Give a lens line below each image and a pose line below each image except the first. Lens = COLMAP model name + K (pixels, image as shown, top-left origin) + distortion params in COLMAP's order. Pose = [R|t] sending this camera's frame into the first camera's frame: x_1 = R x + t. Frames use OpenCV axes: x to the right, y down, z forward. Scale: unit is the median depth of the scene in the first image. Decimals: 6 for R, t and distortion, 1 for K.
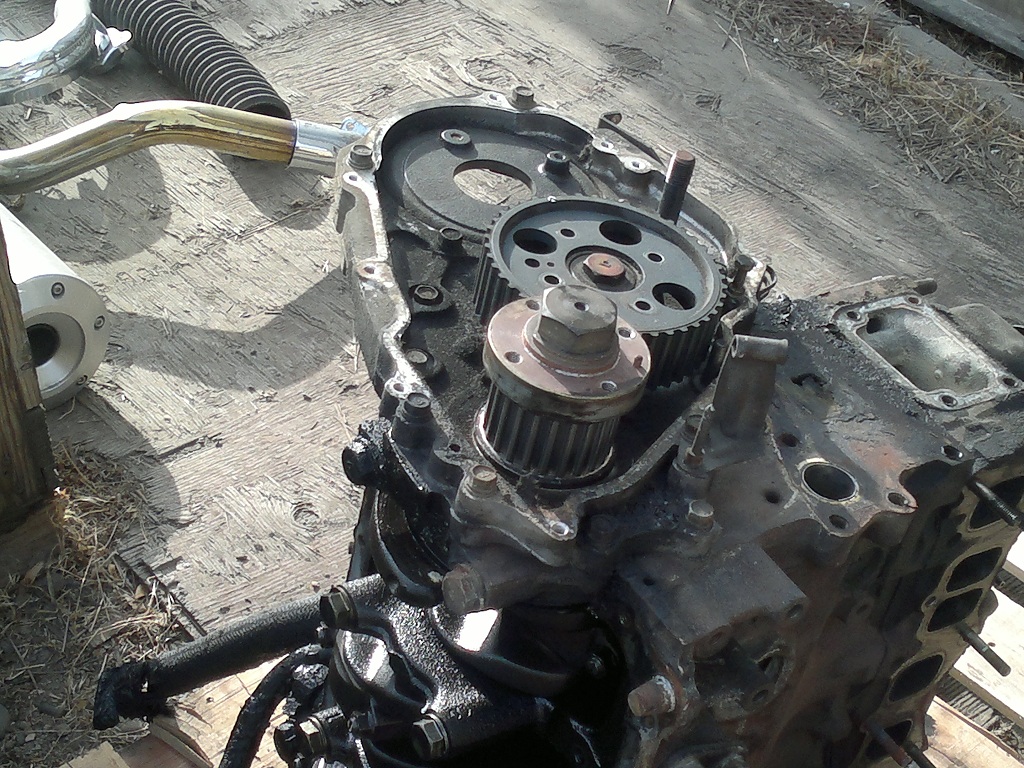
lens RADIAL K [[1980.6, 0, 631.4], [0, 1980.6, 409.1], [0, 0, 1]] dist [-0.087974, 0.634006]
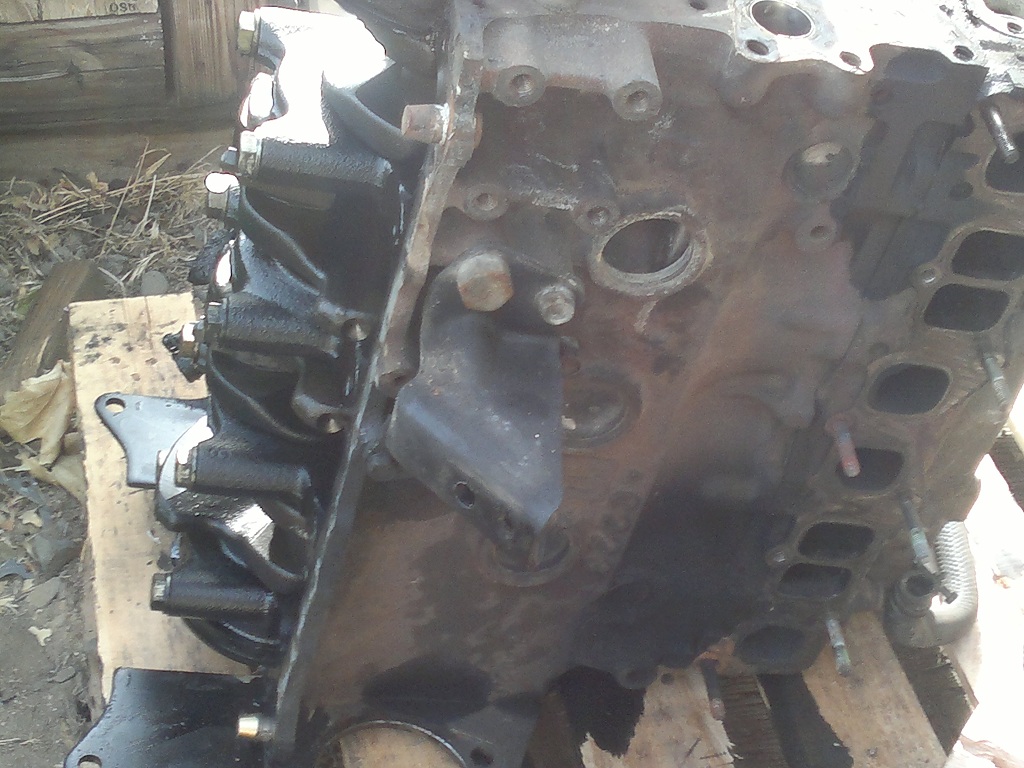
lens RADIAL K [[2036.6, 0, 511.8], [0, 2036.6, 434.7], [0, 0, 1]] dist [-0.014598, 0.169825]
pose [[0.885569, 0.323037, -0.333789, 0.193944], [-0.325031, 0.944297, 0.051544, 0.110598], [0.331846, 0.062846, 0.941238, 0.099637]]
